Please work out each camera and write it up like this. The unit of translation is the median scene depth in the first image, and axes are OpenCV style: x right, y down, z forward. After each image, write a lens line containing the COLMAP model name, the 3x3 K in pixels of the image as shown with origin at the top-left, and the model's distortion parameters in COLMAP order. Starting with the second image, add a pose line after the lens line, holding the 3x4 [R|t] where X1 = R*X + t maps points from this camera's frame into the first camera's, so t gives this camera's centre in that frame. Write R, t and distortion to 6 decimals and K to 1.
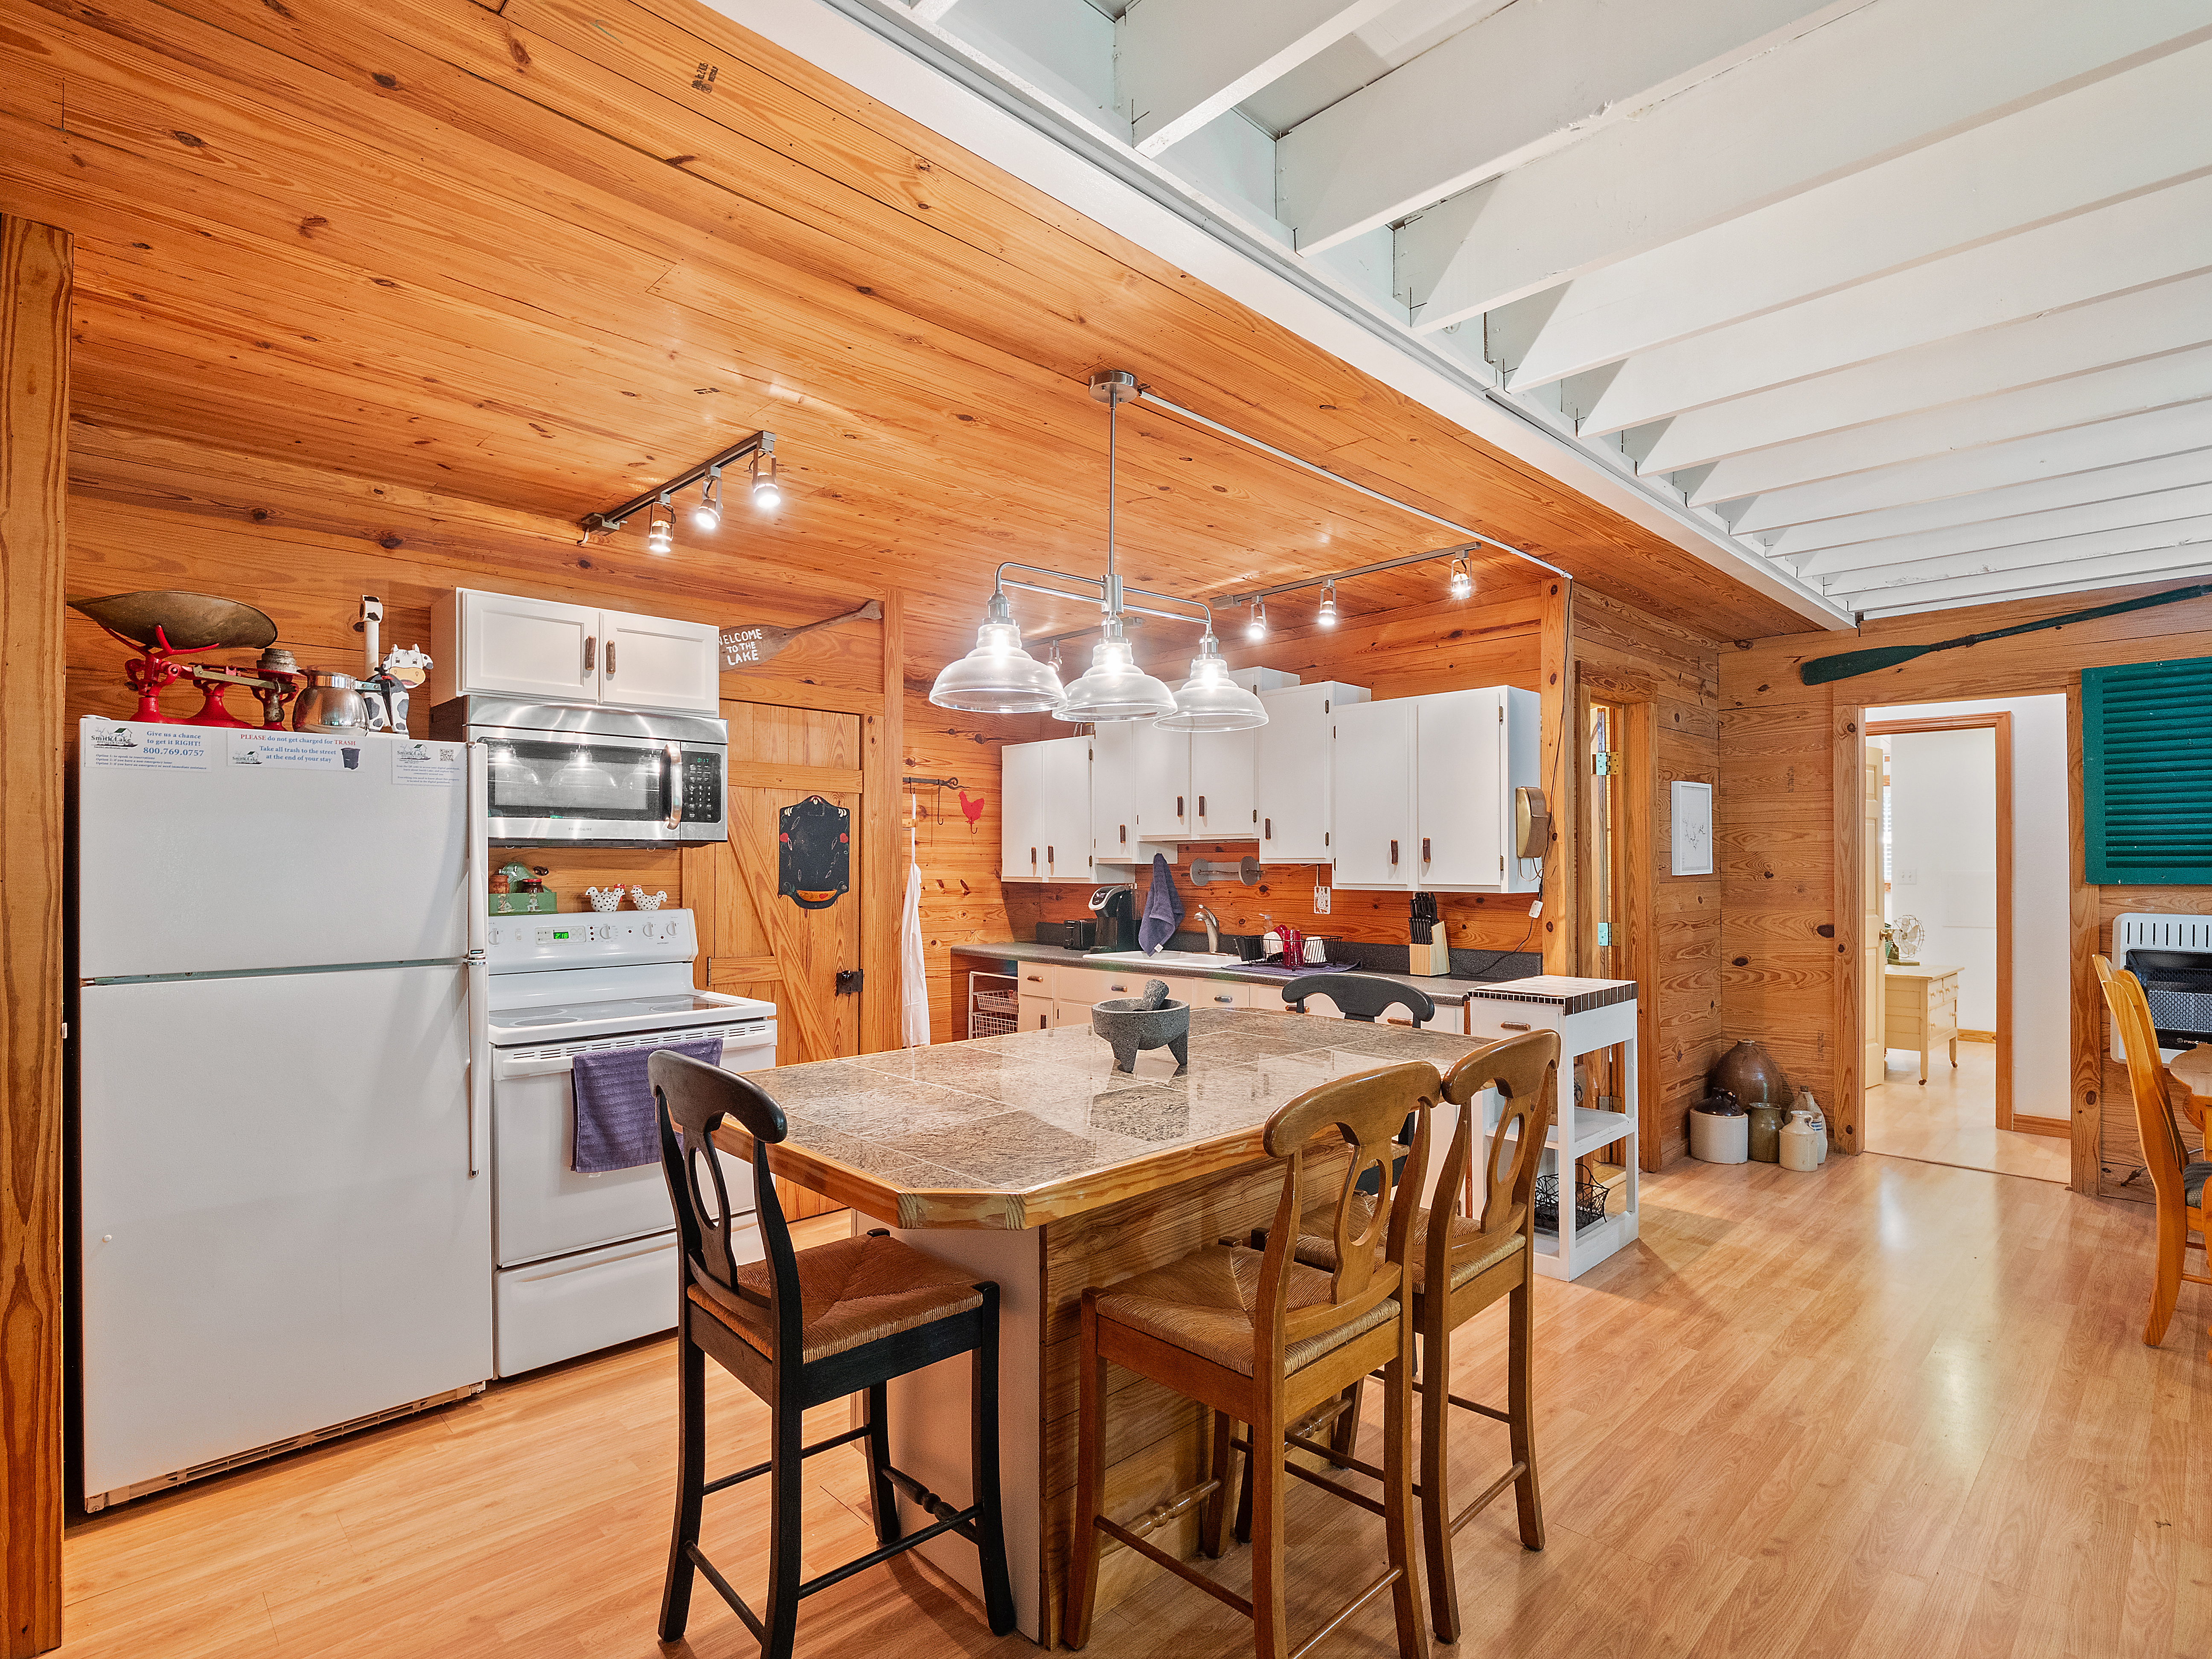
lens RADIAL K [[1101.4, 0, 1104.6], [0, 1101.4, 848.3], [0, 0, 1]] dist [-0.013956, -0.002251]
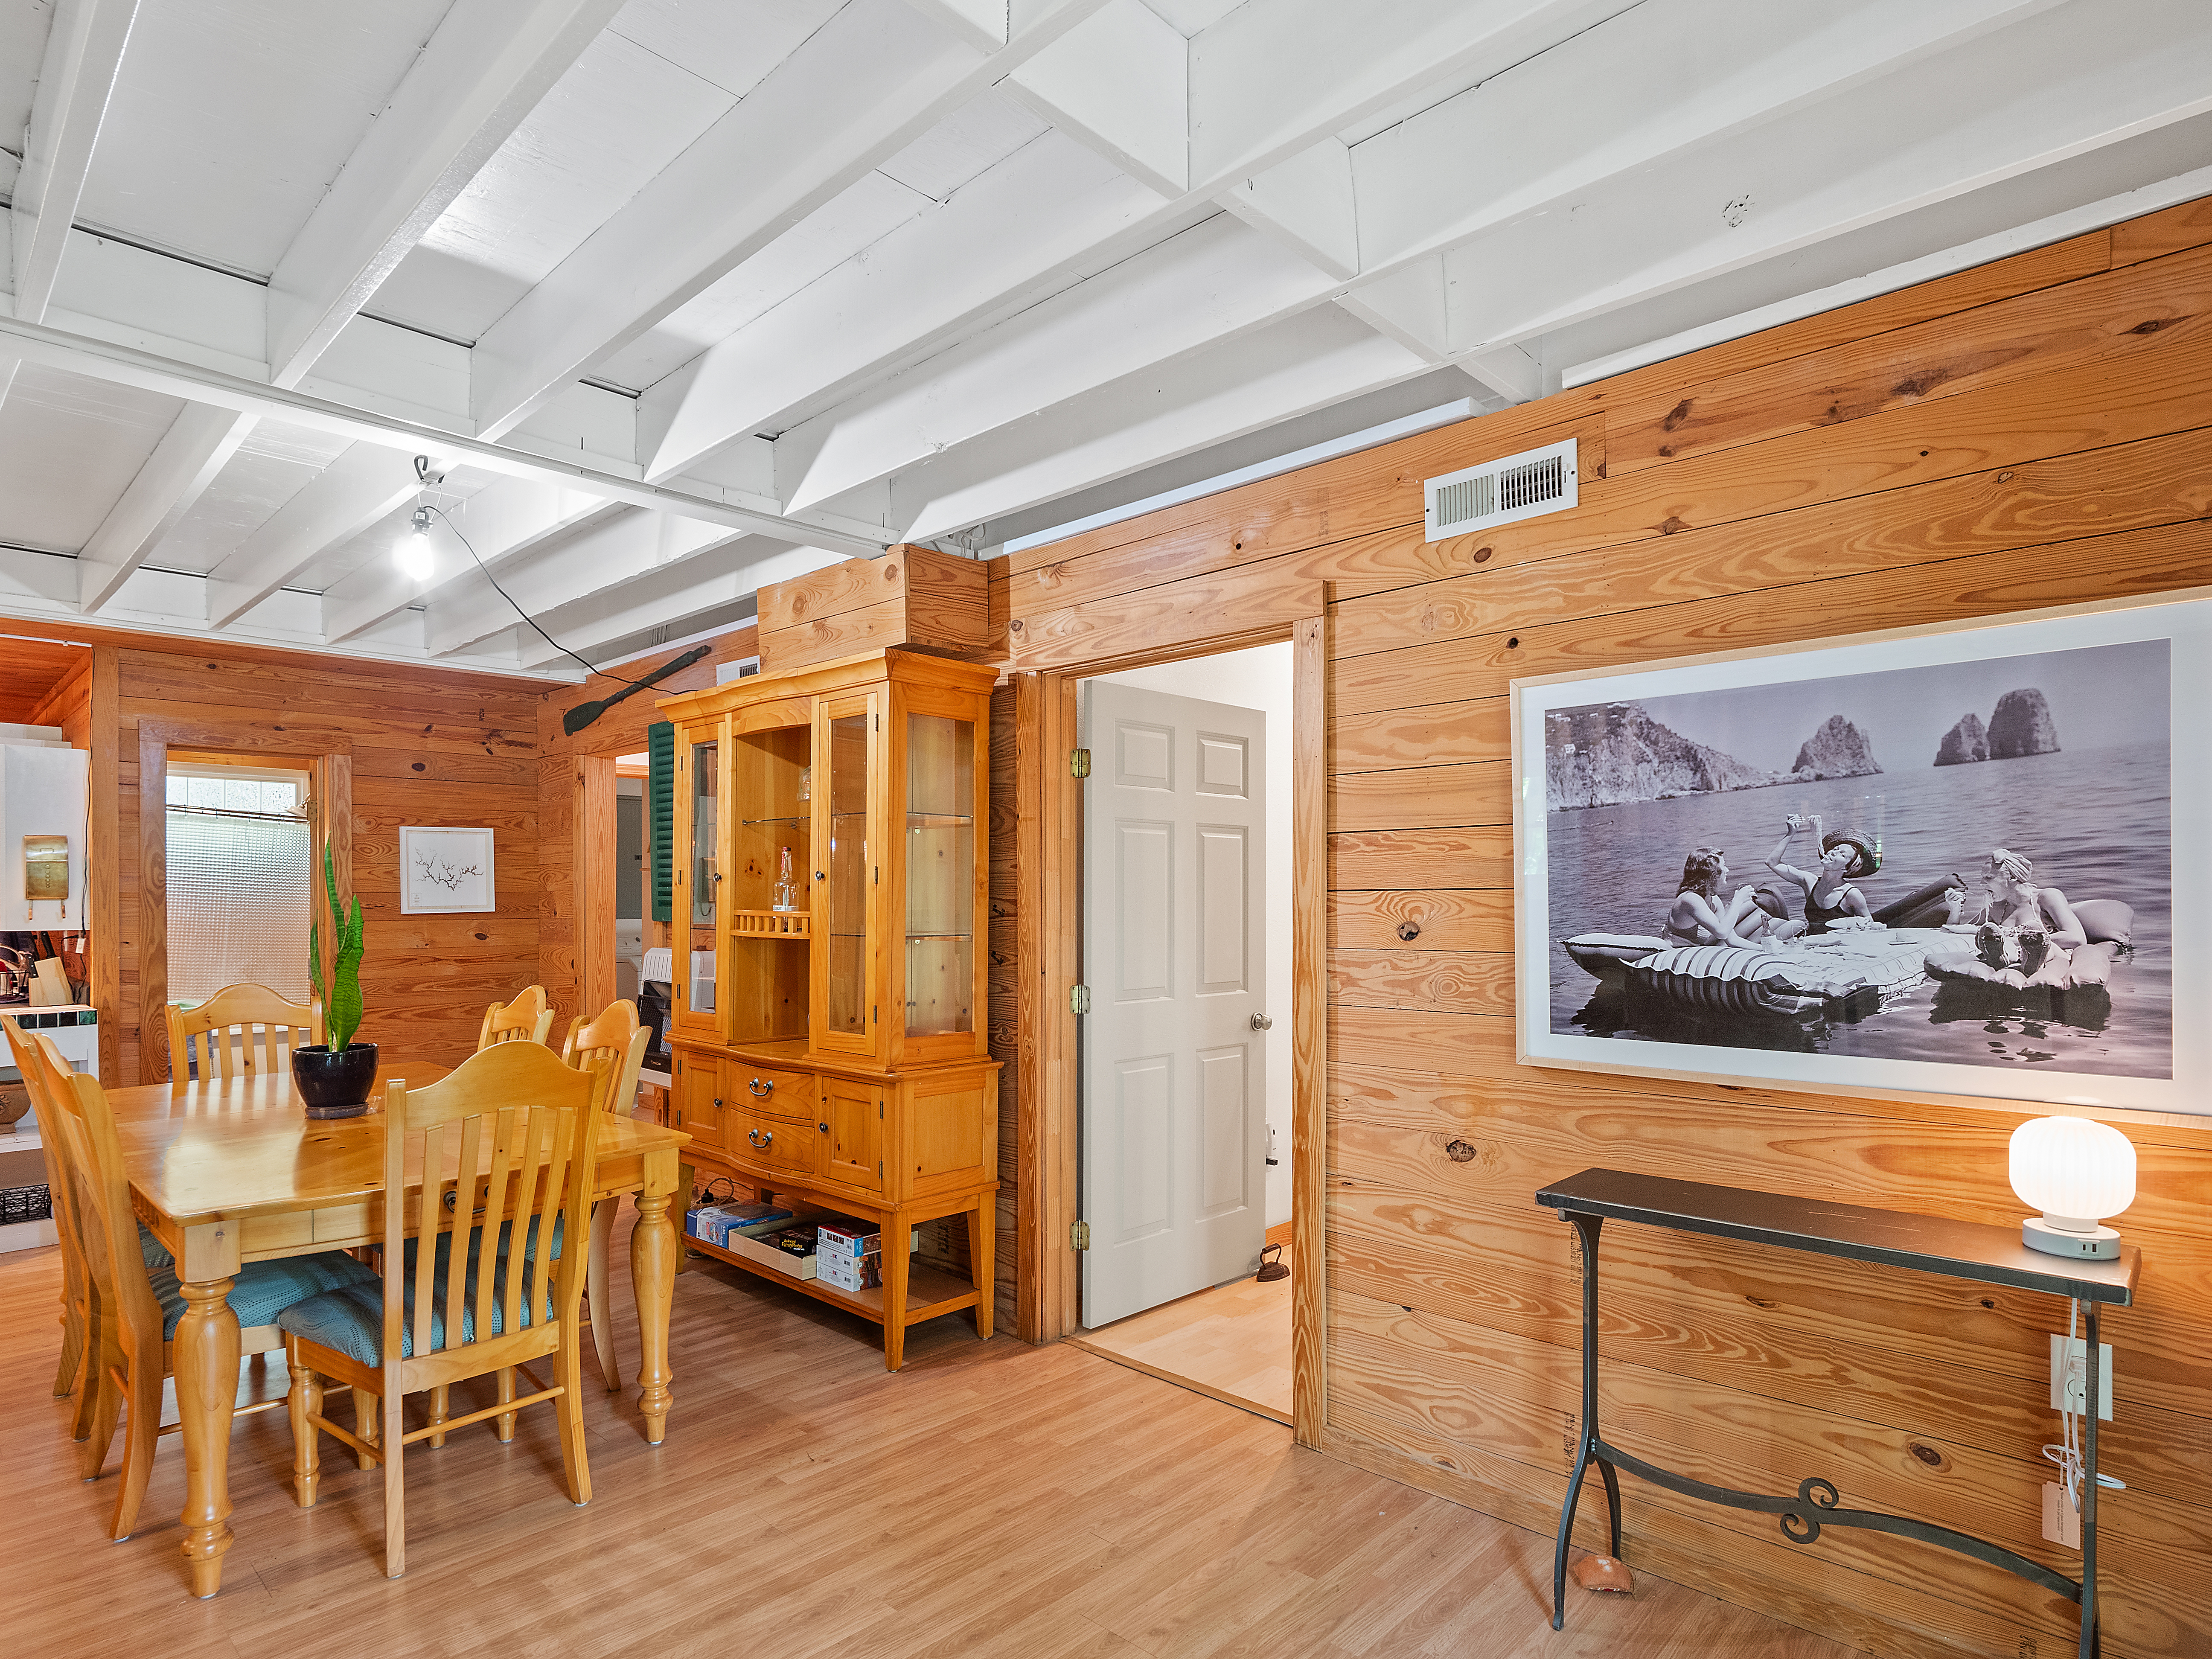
lens RADIAL K [[1209.4, 0, 1105.6], [0, 1209.4, 887.7], [0, 0, 1]] dist [0.003704, 0.000296]
pose [[0.999237, -0.003435, 0.038895, 1.189549], [0.003247, 0.999983, 0.004915, -0.004814], [-0.038911, -0.004785, 0.999231, -0.219648]]
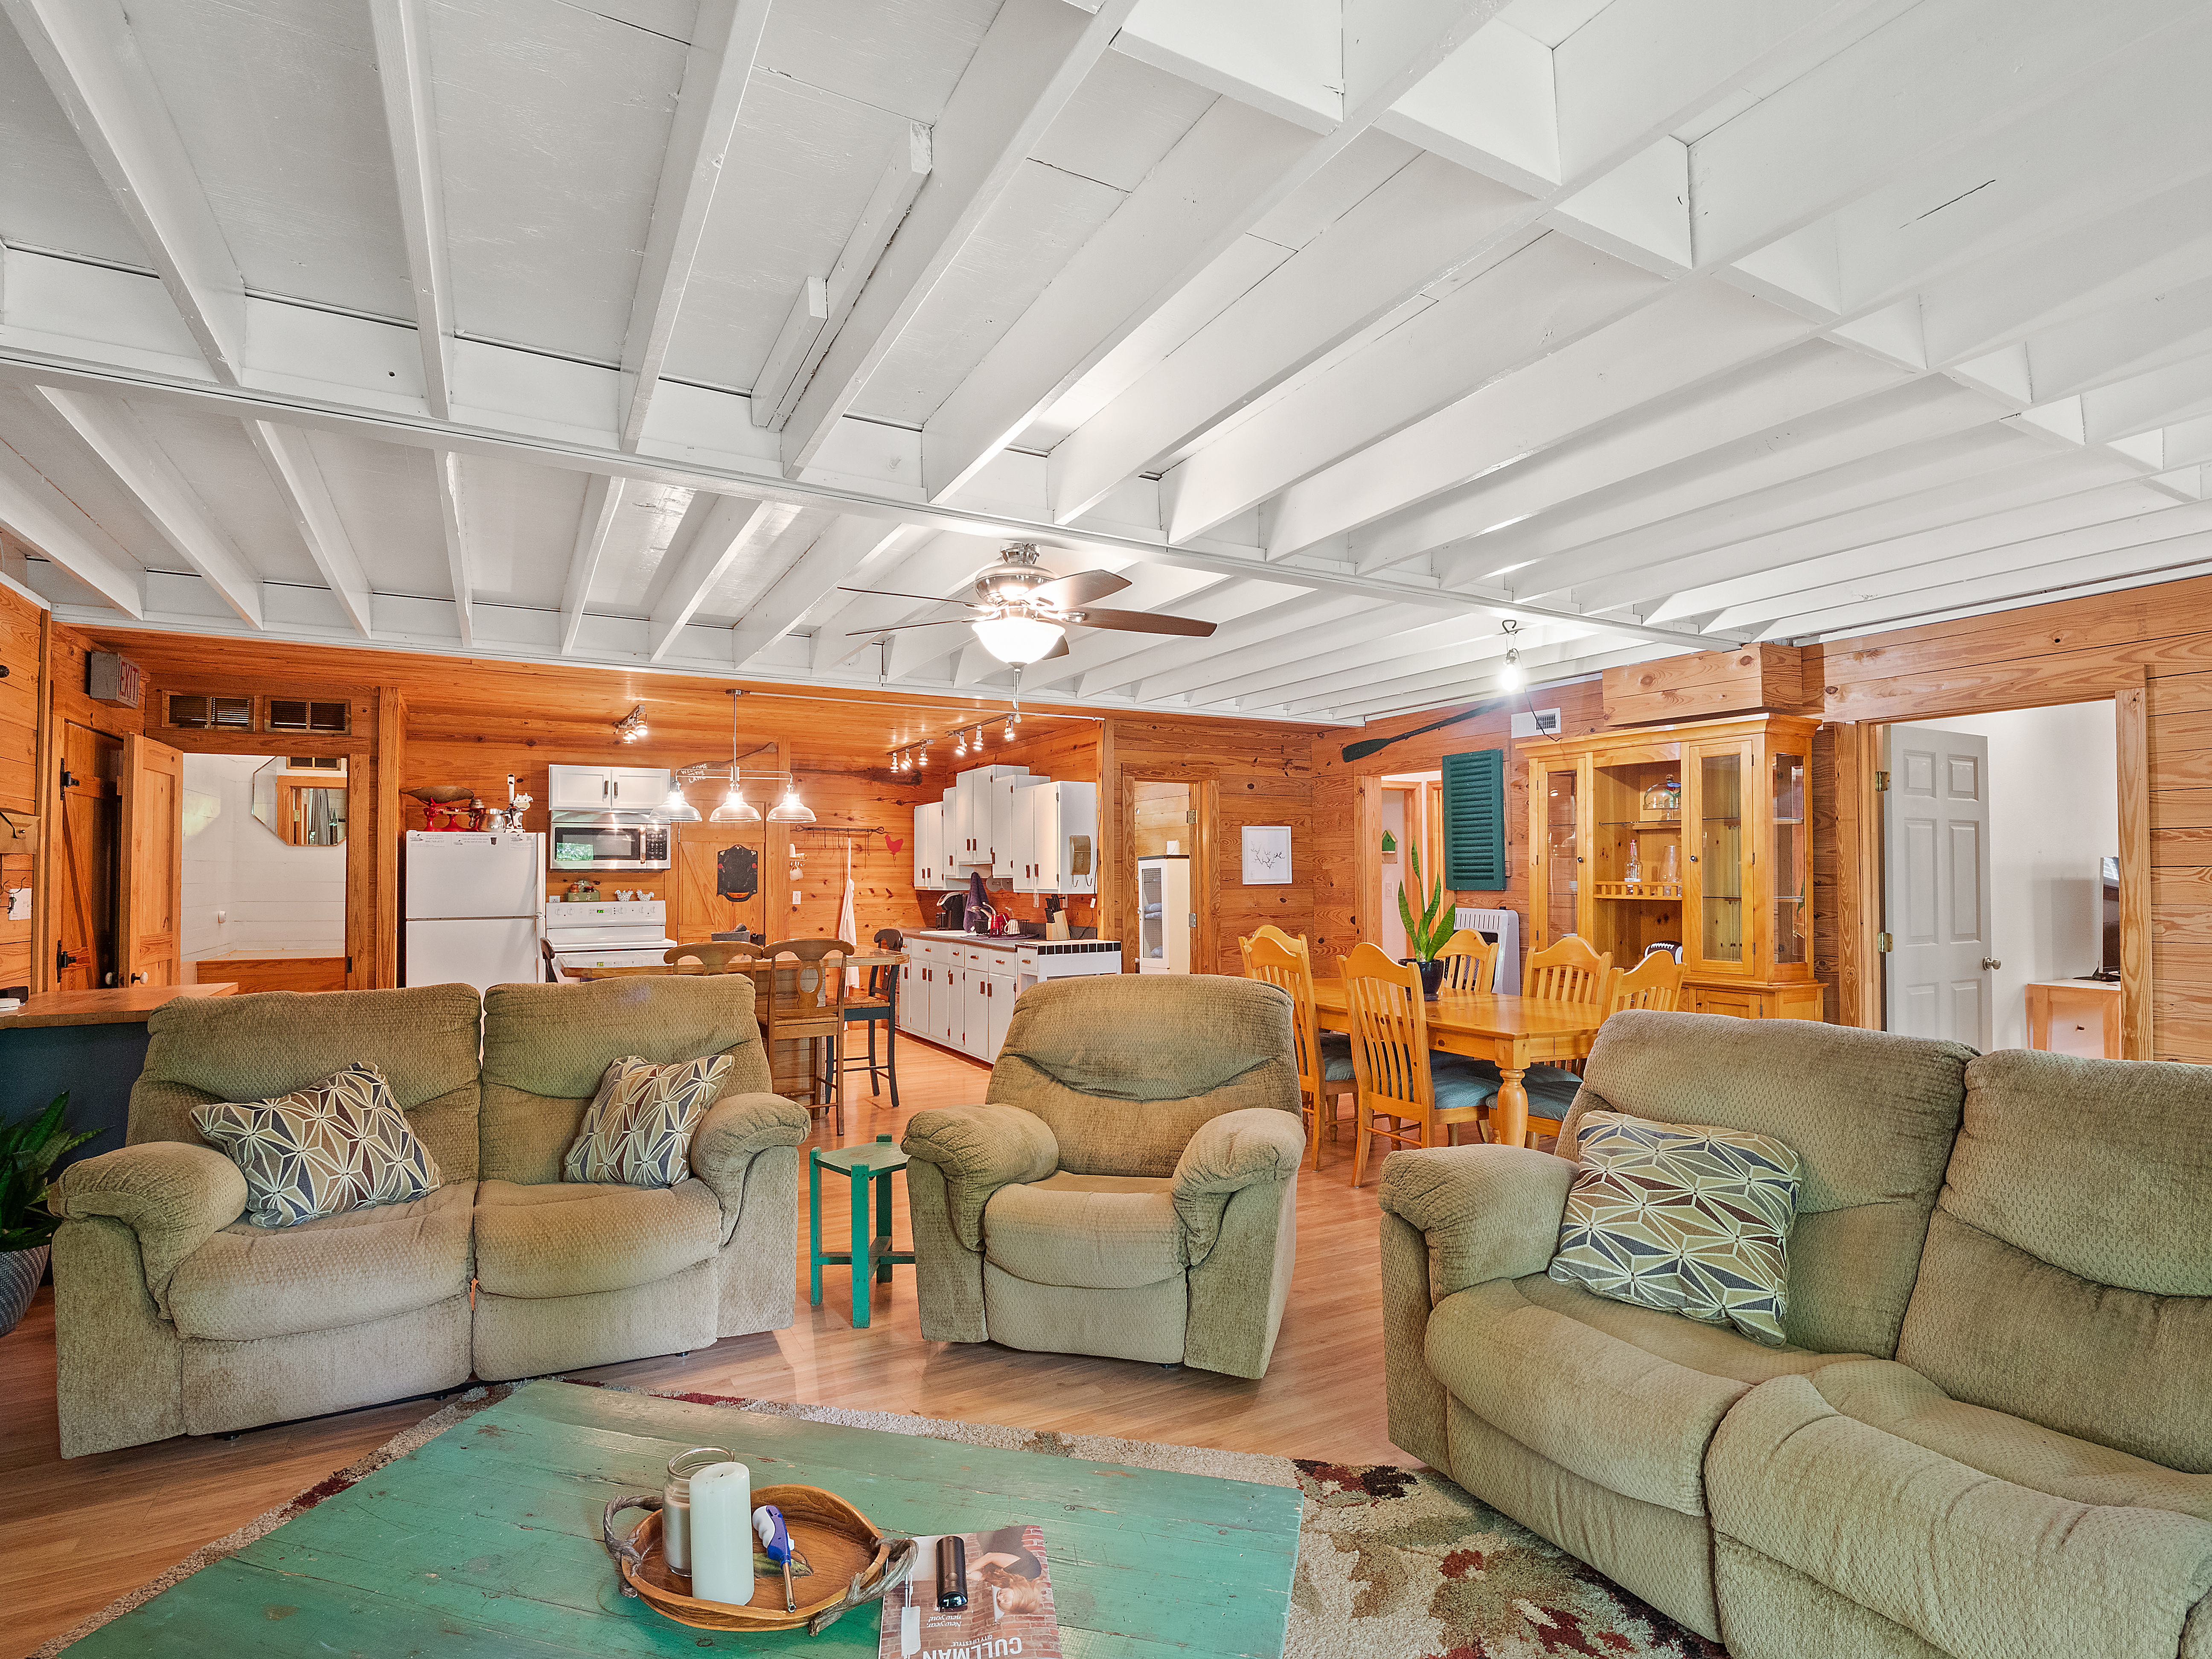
lens RADIAL K [[1101.4, 0, 1104.6], [0, 1101.4, 848.3], [0, 0, 1]] dist [-0.013956, -0.002251]
pose [[0.965607, -0.010059, -0.259811, 0.760016], [0.006740, 0.999884, -0.013664, -0.008322], [0.259919, 0.011443, 0.965563, -0.633167]]
